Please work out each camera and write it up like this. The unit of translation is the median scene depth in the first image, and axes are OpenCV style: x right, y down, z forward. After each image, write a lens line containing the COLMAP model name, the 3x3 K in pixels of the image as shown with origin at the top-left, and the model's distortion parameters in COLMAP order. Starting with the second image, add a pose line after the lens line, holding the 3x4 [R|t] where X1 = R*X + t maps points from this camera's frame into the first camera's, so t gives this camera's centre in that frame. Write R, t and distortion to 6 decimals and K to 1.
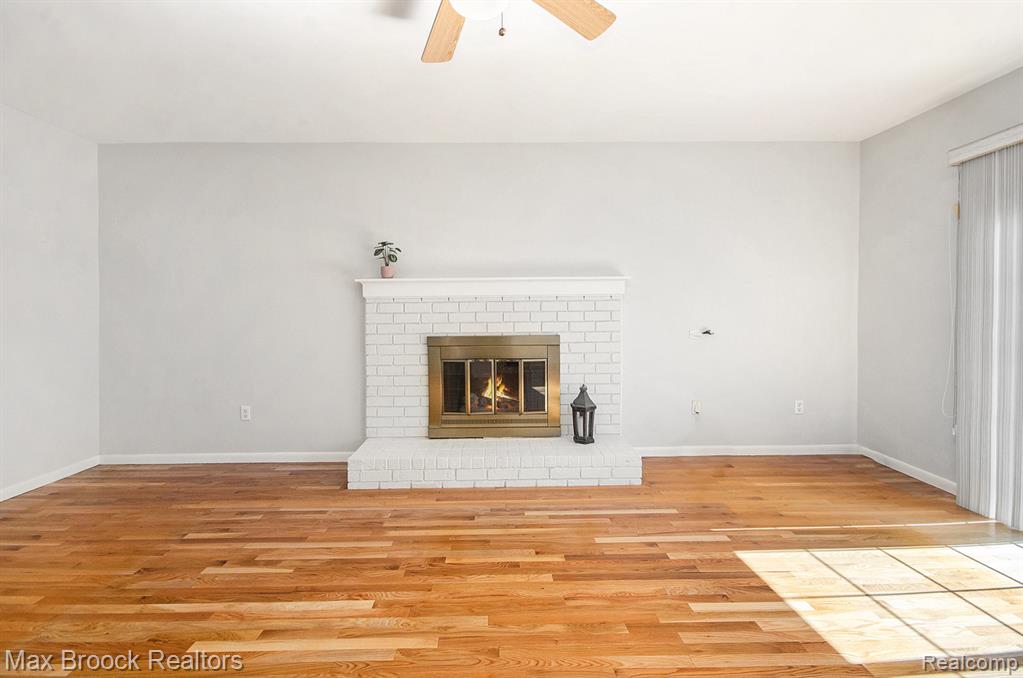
lens RADIAL K [[475.0, 0, 511.5], [0, 475.0, 339.0], [0, 0, 1]] dist [0.013911, 0.000149]
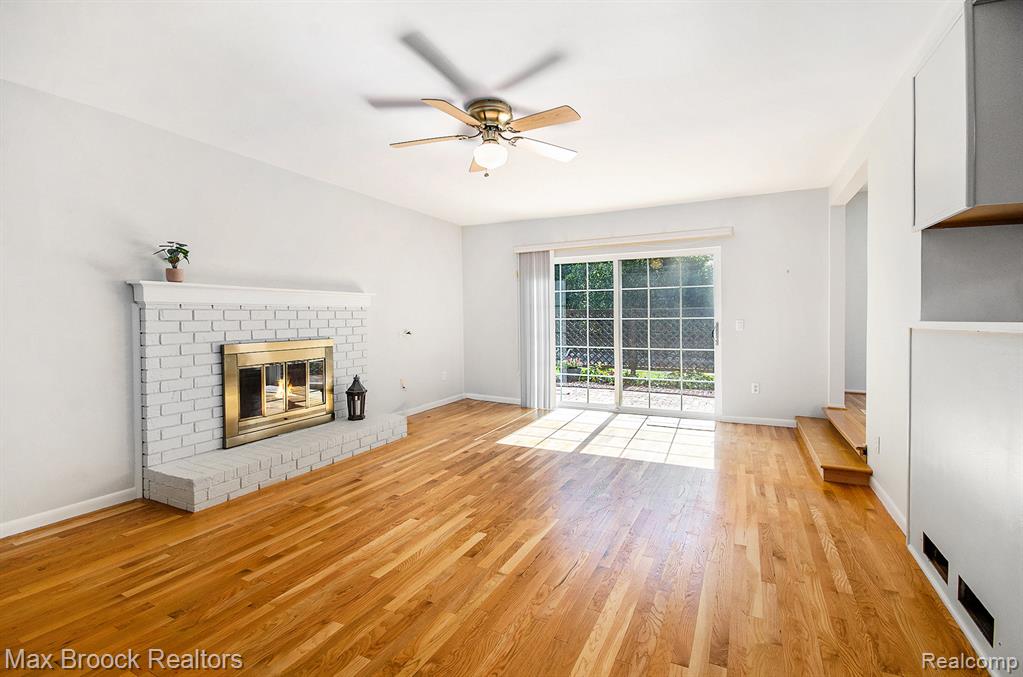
lens RADIAL K [[459.4, 0, 508.2], [0, 459.4, 336.2], [0, 0, 1]] dist [0.002540, -0.007365]
pose [[0.473822, -0.032116, 0.880035, -0.818682], [0.056184, 0.998401, 0.006185, 0.005419], [-0.878826, 0.046513, 0.474869, 0.037324]]
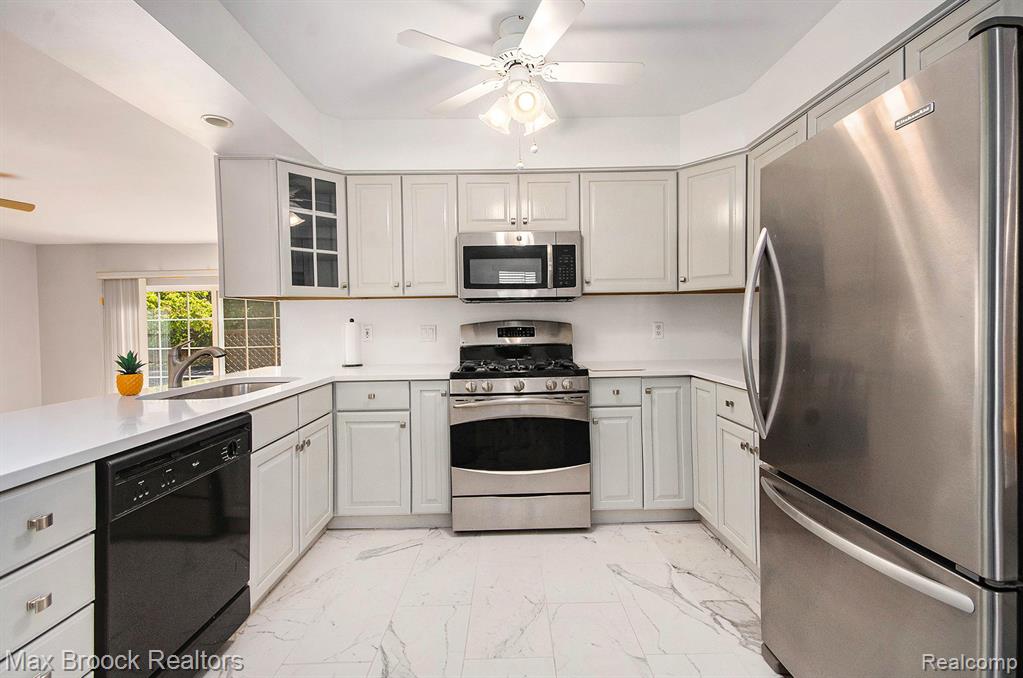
lens RADIAL K [[458.1, 0, 513.7], [0, 458.1, 333.4], [0, 0, 1]] dist [-0.001116, -0.006743]
pose [[0.003702, -0.022528, 0.999739, -0.869634], [0.073421, 0.997054, 0.022196, -0.037572], [-0.997294, 0.073320, 0.005345, -0.675764]]
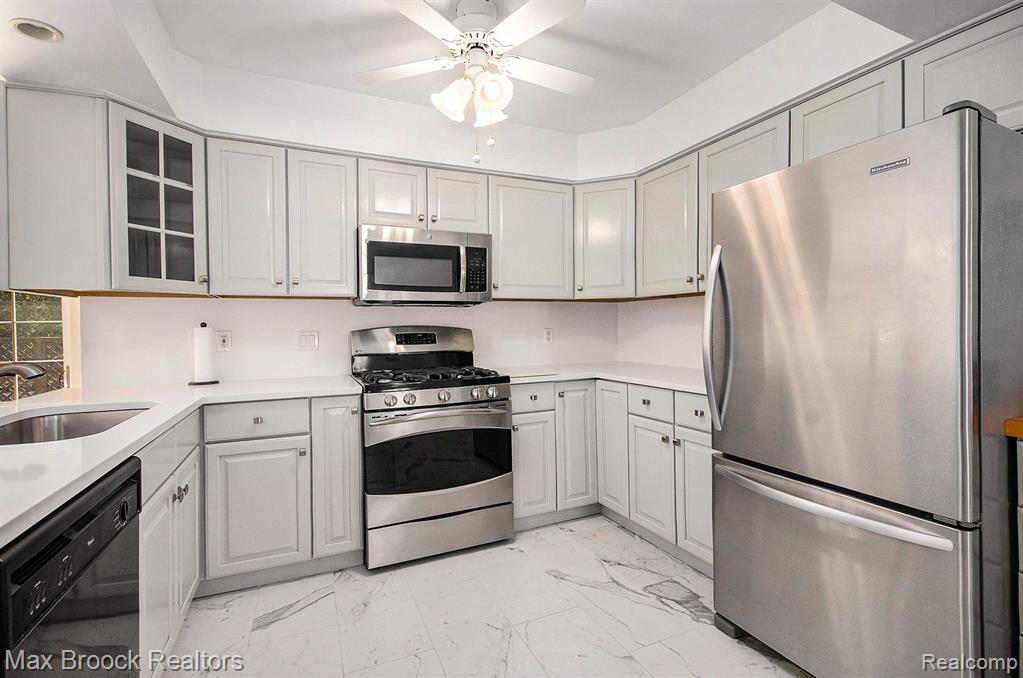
lens RADIAL K [[459.4, 0, 508.2], [0, 459.4, 336.7], [0, 0, 1]] dist [0.002540, -0.007365]
pose [[-0.394117, -0.014983, 0.918938, -0.790873], [0.064359, 0.996963, 0.043858, -0.049857], [-0.916804, 0.076427, -0.391955, -0.487680]]
